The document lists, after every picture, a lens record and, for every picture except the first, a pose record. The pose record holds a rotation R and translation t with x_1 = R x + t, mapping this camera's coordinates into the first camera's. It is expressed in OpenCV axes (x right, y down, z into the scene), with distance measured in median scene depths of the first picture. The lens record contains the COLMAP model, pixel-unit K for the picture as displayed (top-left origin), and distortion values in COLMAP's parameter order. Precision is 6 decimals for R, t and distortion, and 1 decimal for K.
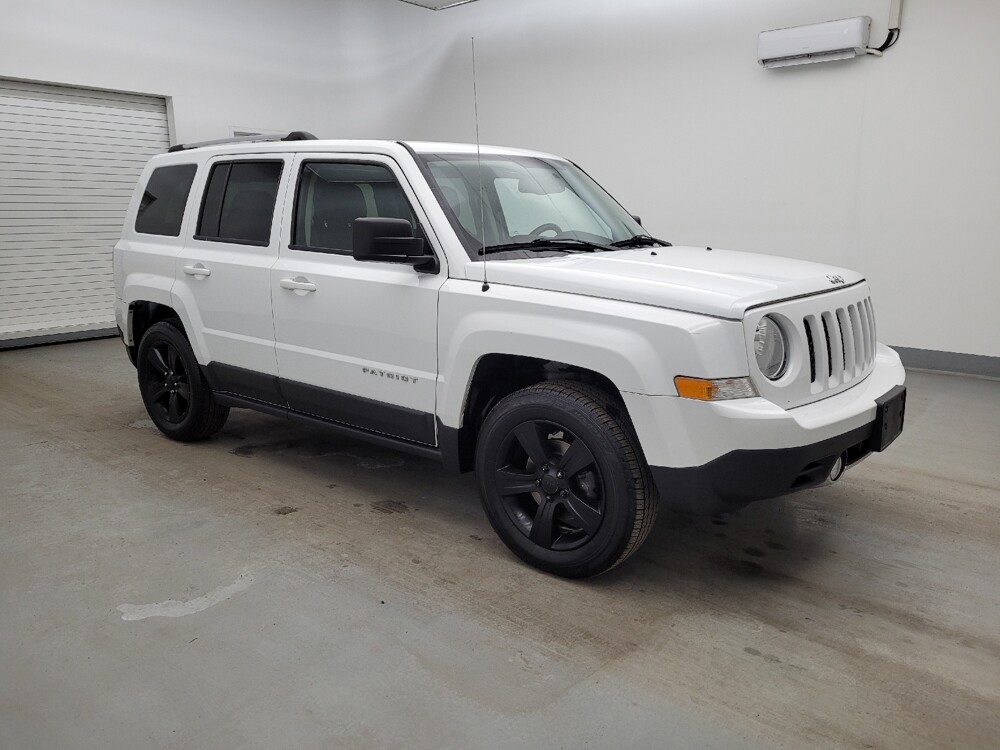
lens RADIAL K [[752.1, 0, 502.3], [0, 752.1, 365.8], [0, 0, 1]] dist [0.051309, -0.029994]
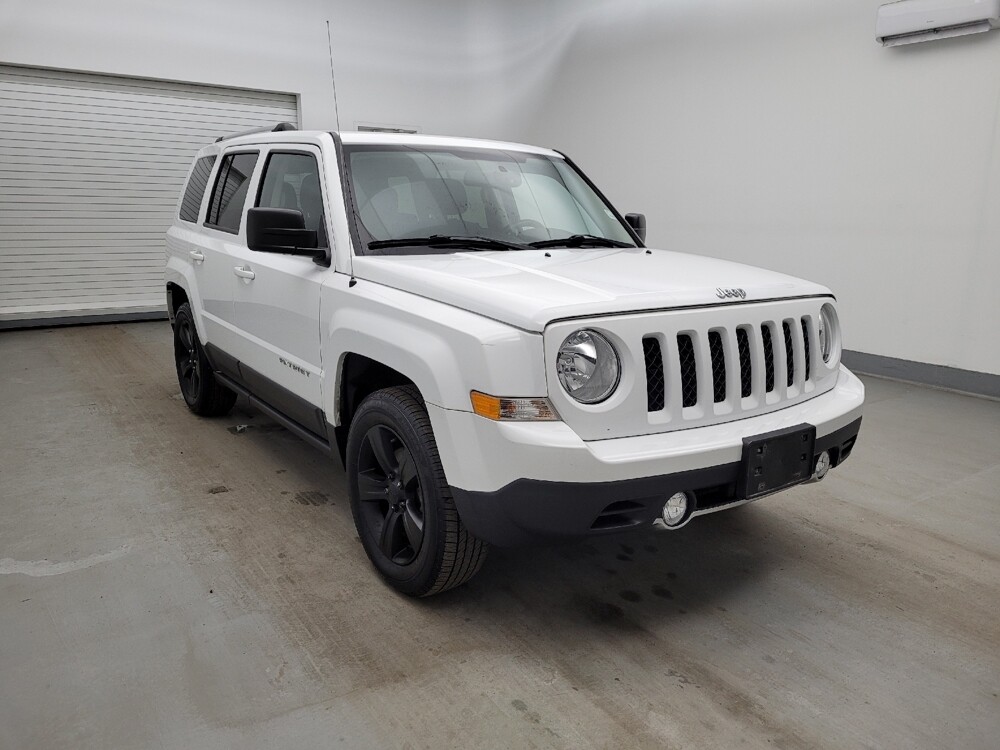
lens RADIAL K [[752.1, 0, 513.1], [0, 752.1, 374.9], [0, 0, 1]] dist [0.051309, -0.029994]
pose [[0.965749, 0.076031, -0.248091, 0.390595], [-0.071800, 0.997078, 0.026072, -0.024837], [0.249348, -0.007366, 0.968386, 0.107425]]
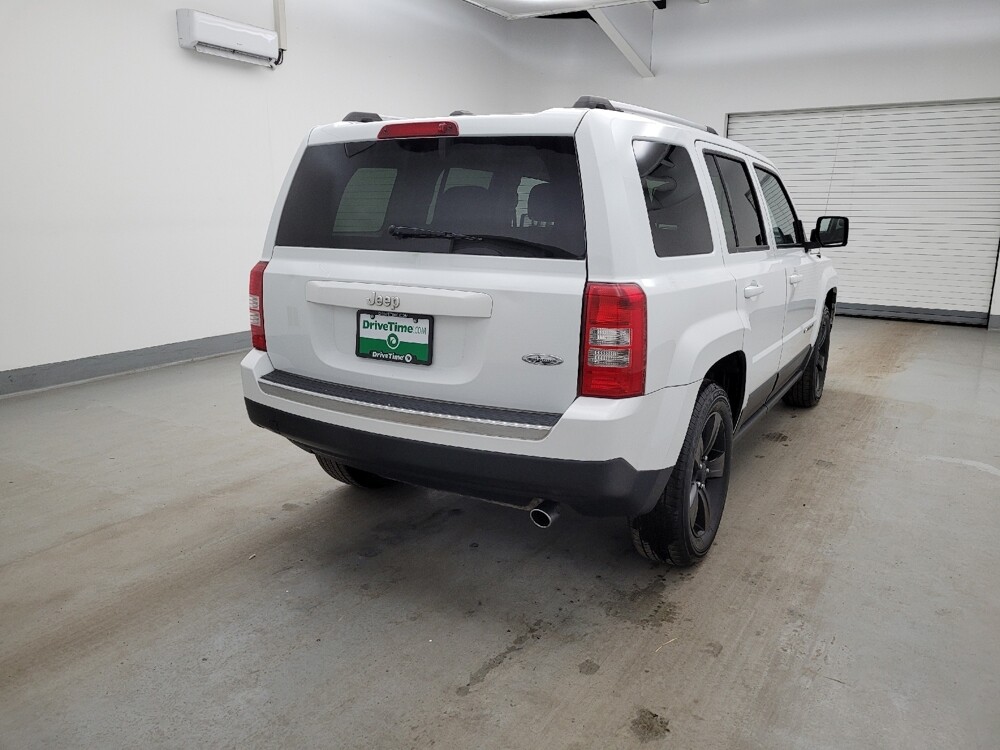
lens RADIAL K [[752.0, 0, 514.4], [0, 752.0, 370.4], [0, 0, 1]] dist [0.051947, -0.031675]
pose [[-0.156628, -0.212863, 0.964446, -1.495870], [0.190519, 0.951647, 0.240979, -0.370951], [-0.969108, 0.221490, -0.108500, 1.761455]]
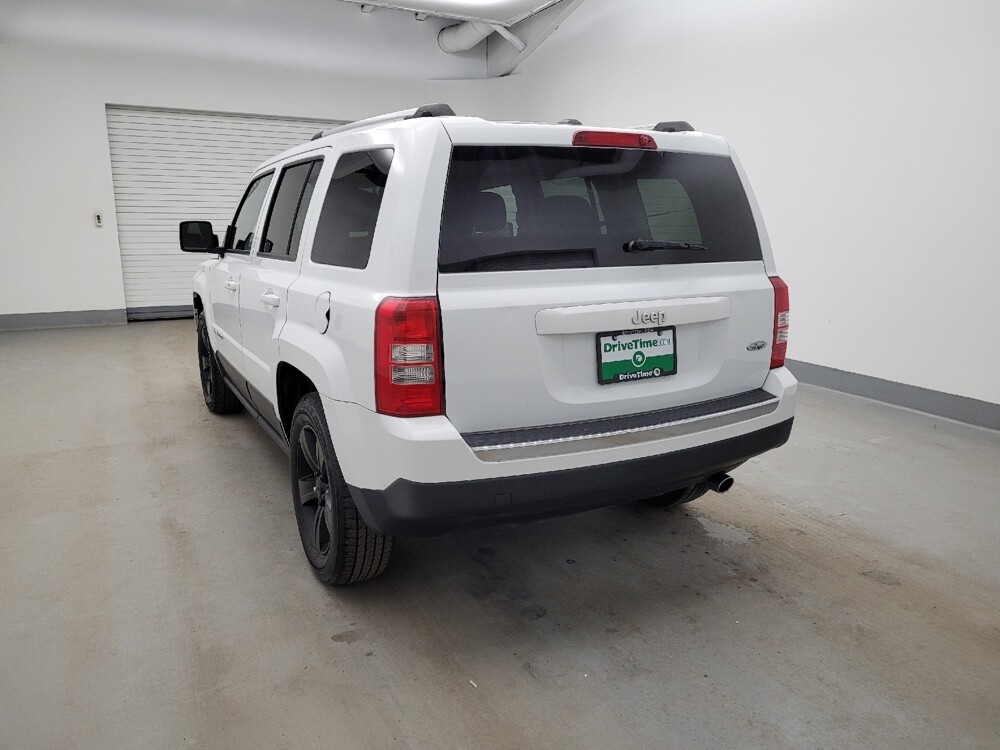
lens RADIAL K [[752.0, 0, 510.3], [0, 752.0, 370.9], [0, 0, 1]] dist [0.051947, -0.031675]
pose [[-0.928613, -0.081545, 0.361977, -0.827581], [0.069564, 0.919993, 0.385711, -0.534130], [-0.364469, 0.383357, -0.848646, 2.531550]]
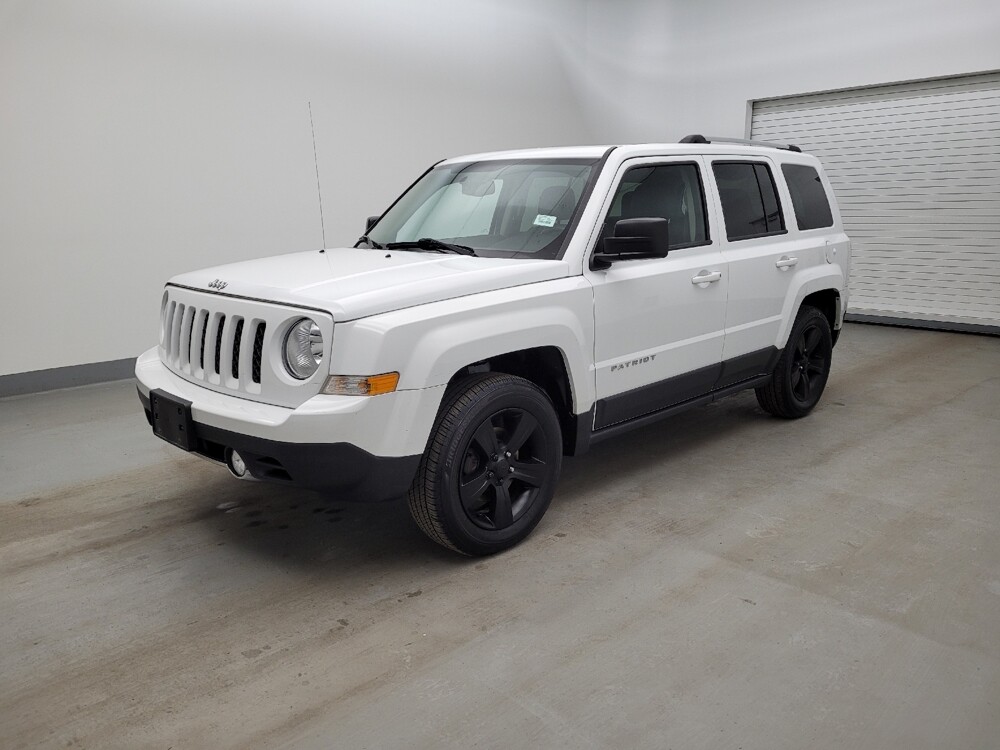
lens RADIAL K [[752.0, 0, 510.2], [0, 752.0, 373.2], [0, 0, 1]] dist [0.051947, -0.031675]
pose [[-0.102969, 0.220920, -0.969841, 1.328990], [-0.189181, 0.952877, 0.237142, -0.297134], [0.976529, 0.207894, -0.056323, 1.370299]]
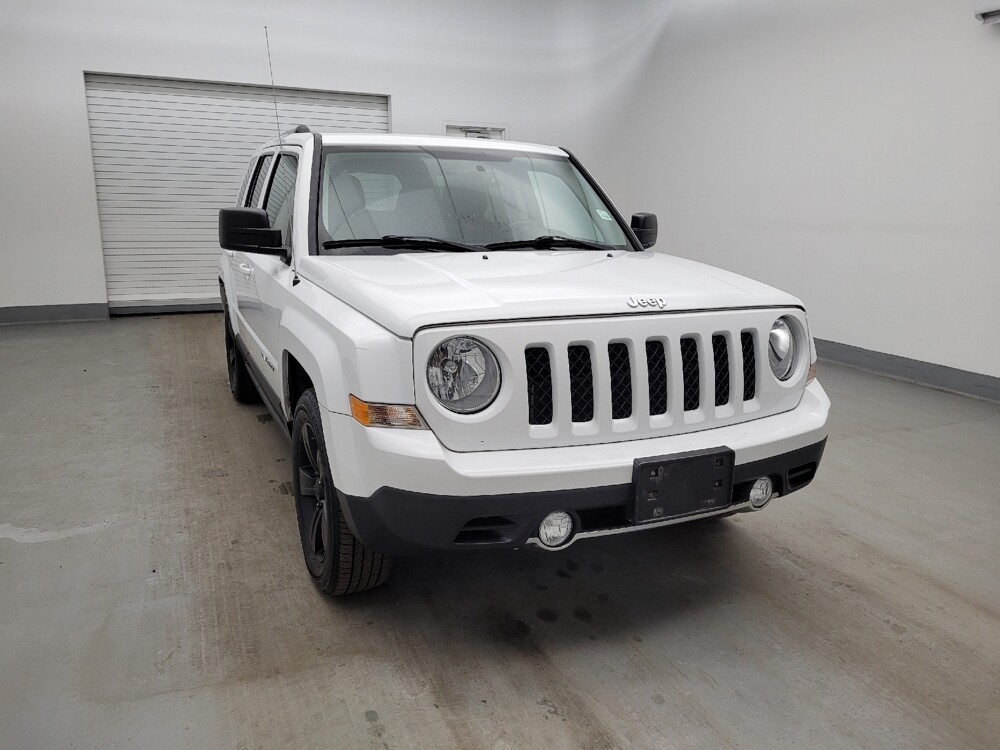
lens RADIAL K [[752.0, 0, 505.5], [0, 752.0, 371.8], [0, 0, 1]] dist [0.051947, -0.031675]
pose [[0.897995, 0.116386, -0.424333, 0.604121], [-0.107487, 0.993190, 0.044942, -0.056704], [0.426674, 0.005253, 0.904390, 0.207117]]
